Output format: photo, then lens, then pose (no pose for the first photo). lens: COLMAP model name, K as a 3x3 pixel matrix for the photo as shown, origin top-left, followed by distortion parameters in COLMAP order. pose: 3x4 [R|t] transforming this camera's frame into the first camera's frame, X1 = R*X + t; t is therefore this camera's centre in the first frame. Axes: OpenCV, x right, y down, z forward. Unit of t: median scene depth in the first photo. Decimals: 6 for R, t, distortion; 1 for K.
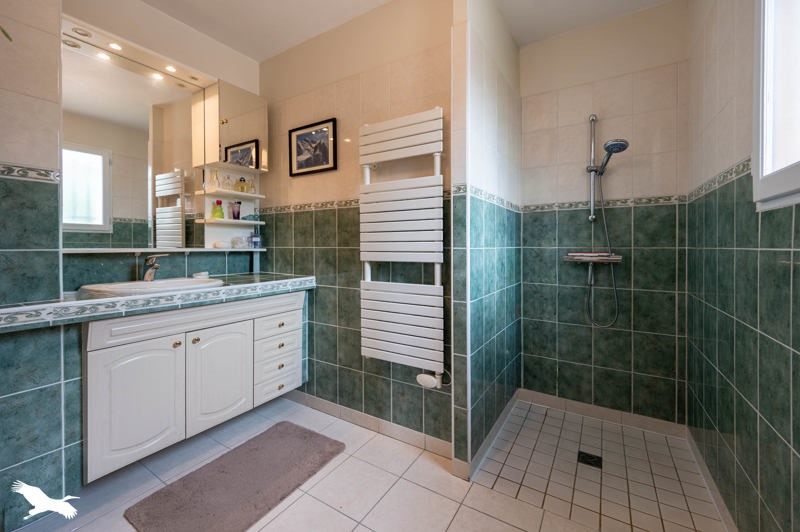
lens RADIAL K [[324.1, 0, 401.7], [0, 324.1, 245.8], [0, 0, 1]] dist [-0.002345, -0.000249]
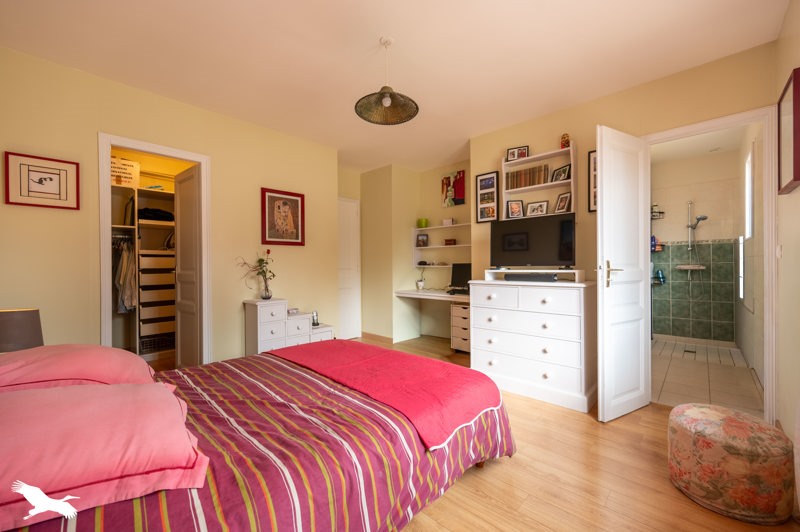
lens RADIAL K [[324.1, 0, 401.8], [0, 324.1, 269.6], [0, 0, 1]] dist [-0.002345, -0.000249]
pose [[0.977932, -0.007875, -0.208776, -0.822888], [0.008173, 0.999966, 0.000563, 0.033206], [0.208764, -0.002257, 0.977963, -1.479178]]
